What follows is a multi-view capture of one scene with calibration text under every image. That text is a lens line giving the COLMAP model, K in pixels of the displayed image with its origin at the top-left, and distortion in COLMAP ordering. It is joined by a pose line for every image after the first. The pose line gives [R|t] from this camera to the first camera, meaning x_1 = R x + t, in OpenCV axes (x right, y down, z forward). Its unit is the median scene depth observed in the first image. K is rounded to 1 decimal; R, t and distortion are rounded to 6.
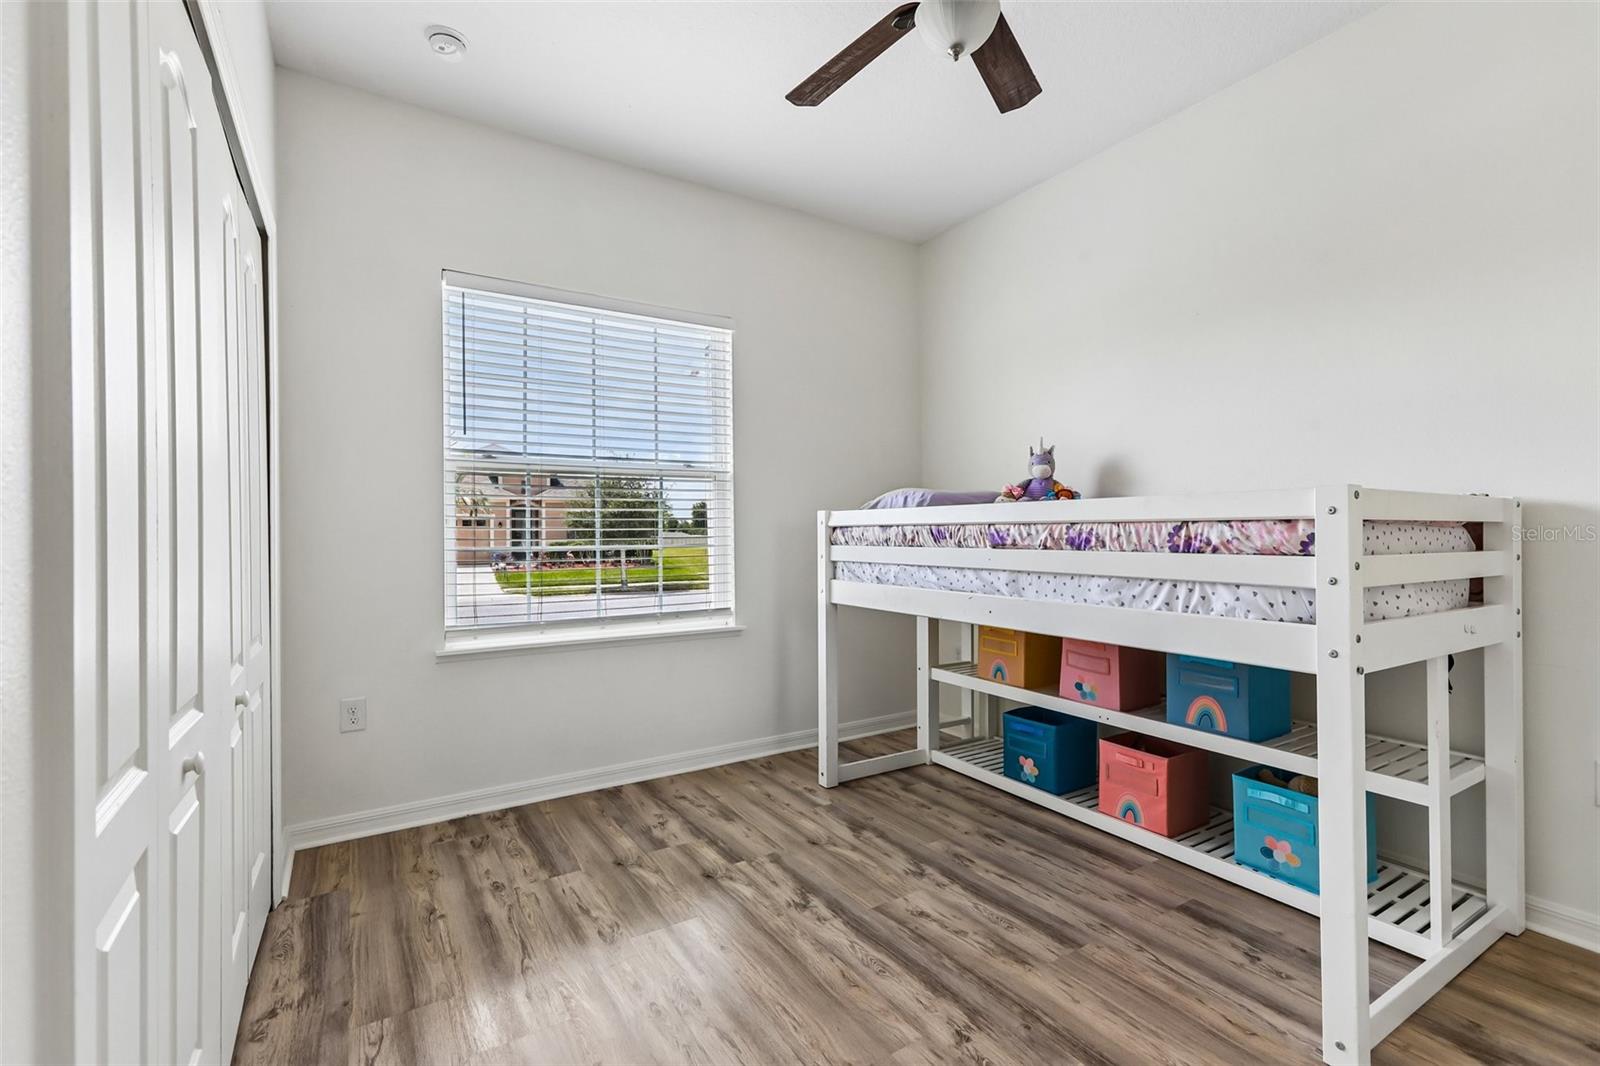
lens RADIAL K [[710.9, 0, 793.4], [0, 710.9, 530.2], [0, 0, 1]] dist [-0.016138, 0.023150]
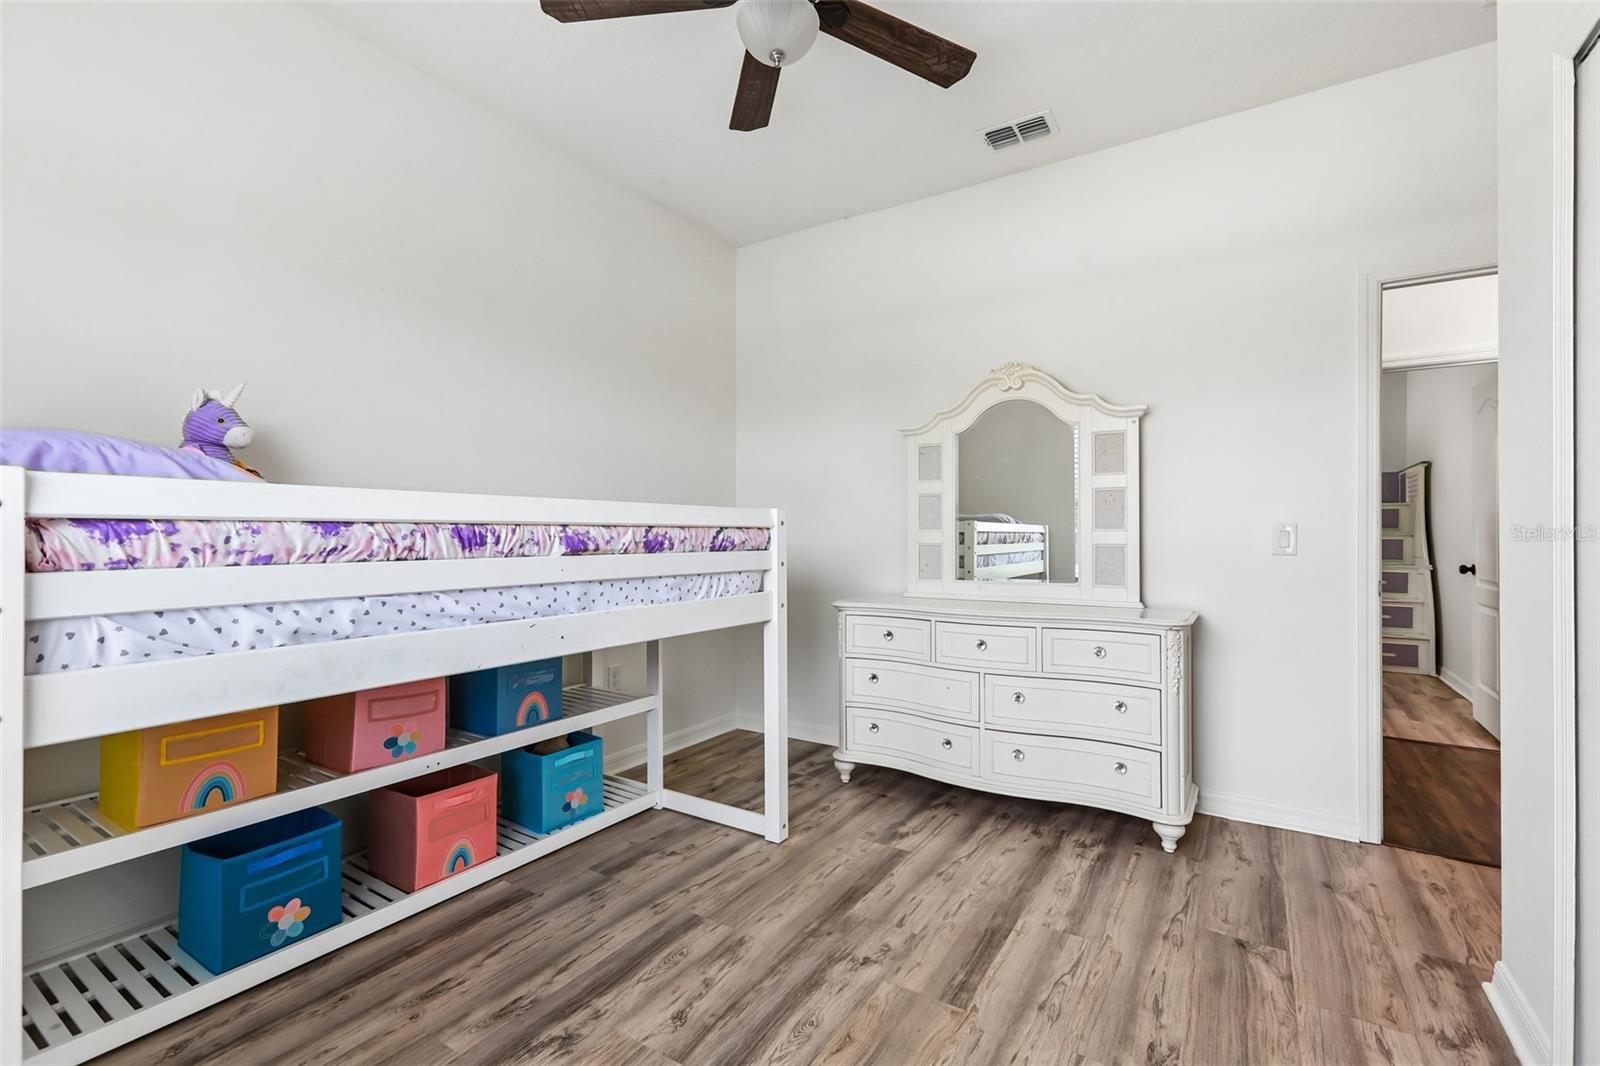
lens RADIAL K [[710.9, 0, 793.4], [0, 710.9, 530.2], [0, 0, 1]] dist [-0.016138, 0.023150]
pose [[-0.428041, 0.011219, 0.903690, -0.569794], [0.000568, 0.999926, -0.012145, 0.007342], [-0.903759, -0.004685, -0.428015, 1.174667]]
